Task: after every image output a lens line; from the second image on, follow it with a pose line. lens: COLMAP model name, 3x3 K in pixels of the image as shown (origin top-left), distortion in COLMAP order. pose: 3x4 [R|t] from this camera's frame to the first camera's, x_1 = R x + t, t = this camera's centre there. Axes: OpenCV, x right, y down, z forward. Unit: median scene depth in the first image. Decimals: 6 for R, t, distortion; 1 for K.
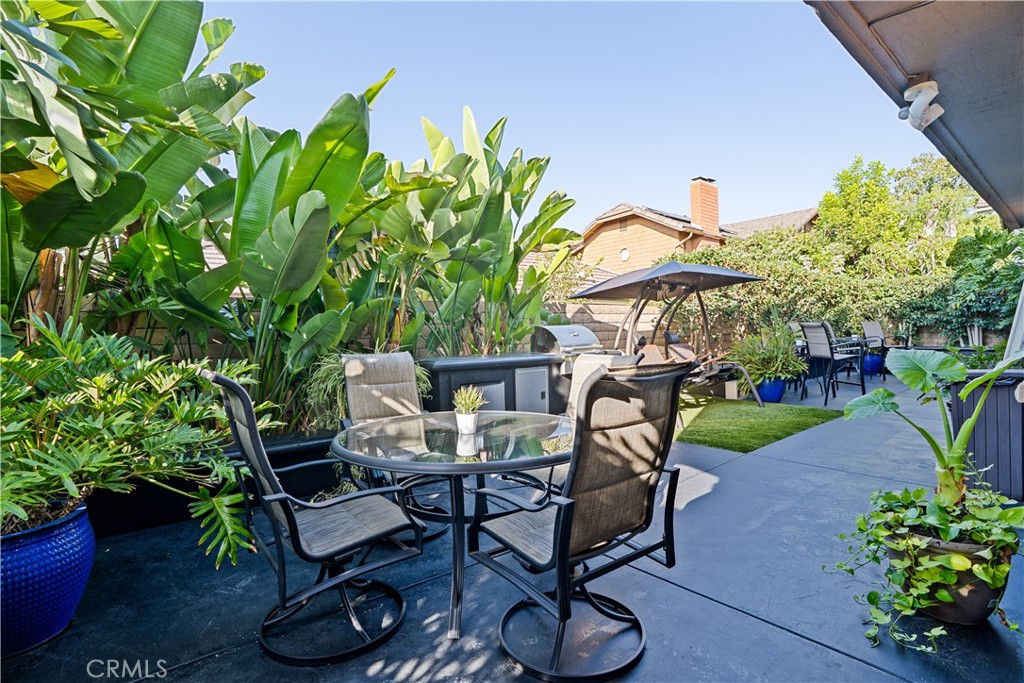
lens RADIAL K [[467.2, 0, 507.1], [0, 467.2, 340.4], [0, 0, 1]] dist [-0.008457, 0.002503]
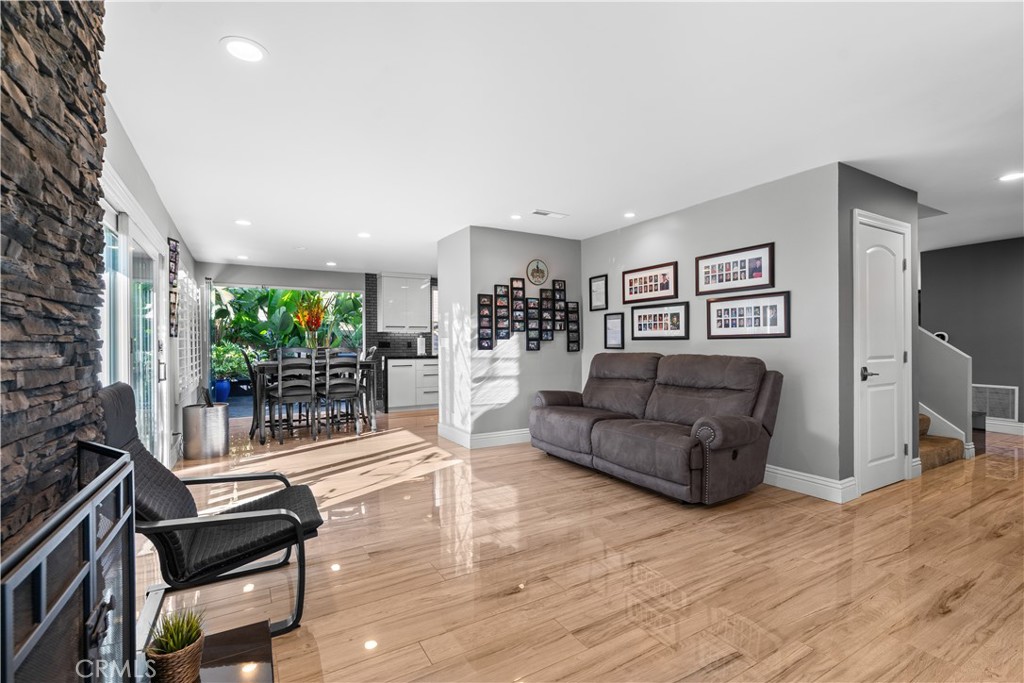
lens RADIAL K [[467.2, 0, 510.8], [0, 467.2, 345.3], [0, 0, 1]] dist [-0.008457, 0.002503]
pose [[0.991850, 0.010392, -0.126989, 1.394730], [-0.013031, 0.999716, -0.019972, 0.036140], [0.126745, 0.021464, 0.991703, -1.838038]]
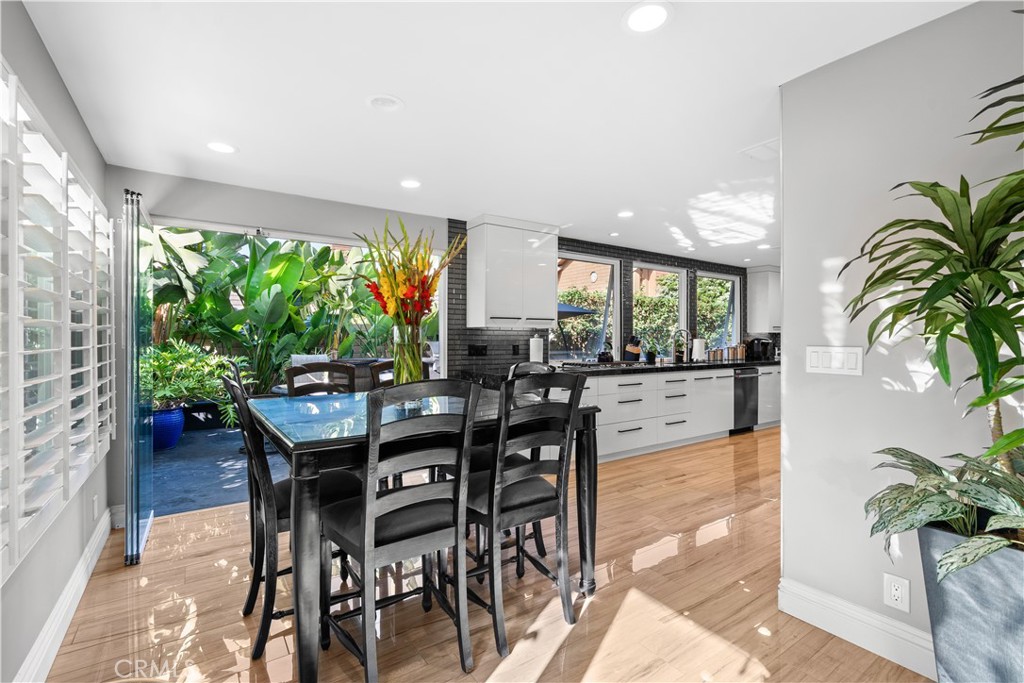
lens RADIAL K [[467.2, 0, 513.1], [0, 467.2, 336.9], [0, 0, 1]] dist [-0.008457, 0.002503]
pose [[0.998453, 0.013980, -0.053808, 0.658924], [-0.015566, 0.999453, -0.029183, -0.005328], [0.053371, 0.029976, 0.998125, -0.915671]]
